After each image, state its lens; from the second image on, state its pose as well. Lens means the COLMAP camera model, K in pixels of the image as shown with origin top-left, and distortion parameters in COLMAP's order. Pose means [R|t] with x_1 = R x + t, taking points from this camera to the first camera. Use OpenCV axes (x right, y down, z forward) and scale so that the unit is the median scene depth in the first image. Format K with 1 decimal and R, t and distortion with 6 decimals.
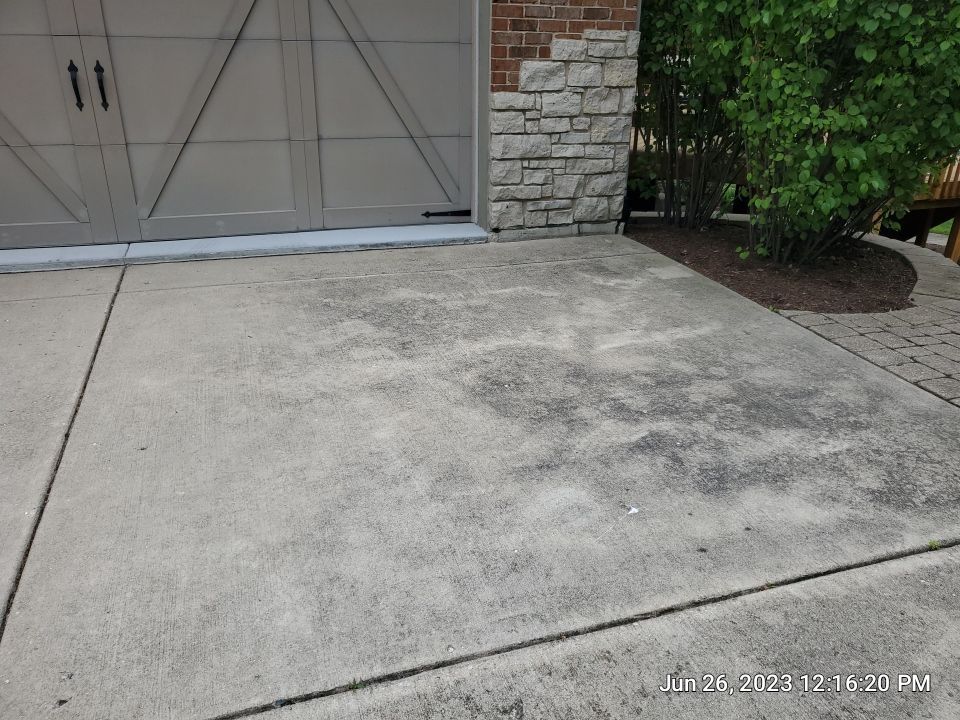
lens RADIAL K [[744.2, 0, 503.7], [0, 744.2, 349.7], [0, 0, 1]] dist [0.018735, 0.008023]
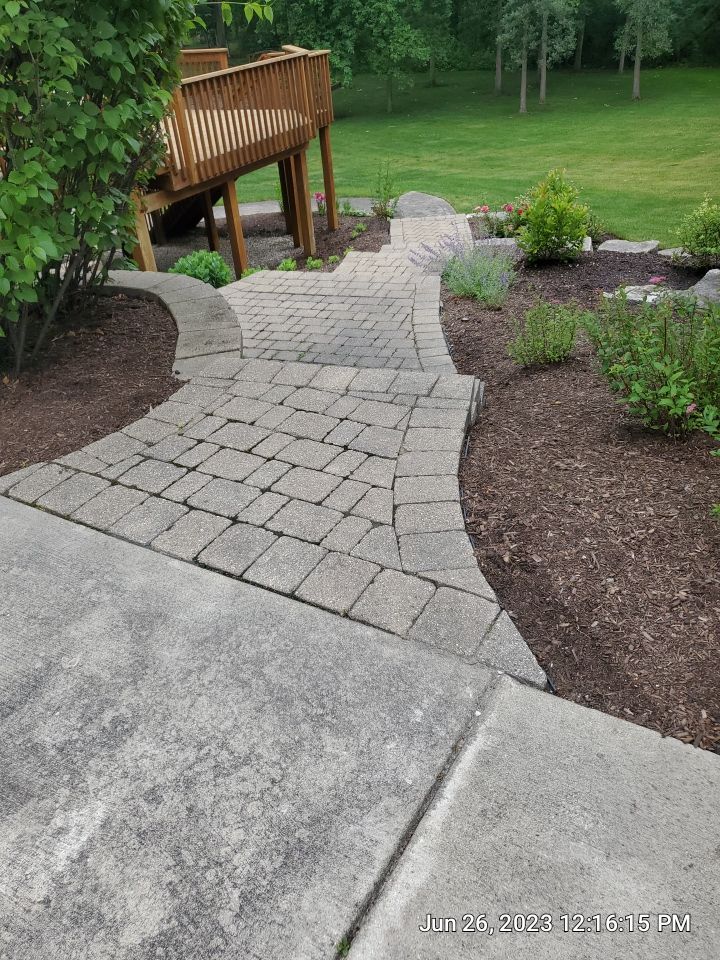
lens RADIAL K [[760.3, 0, 351.6], [0, 760.3, 482.7], [0, 0, 1]] dist [0.026510, -0.016130]
pose [[0.760741, -0.428588, 0.487428, 0.316259], [0.345009, 0.903117, 0.255633, -0.122780], [-0.549766, -0.026304, 0.834905, 0.327031]]
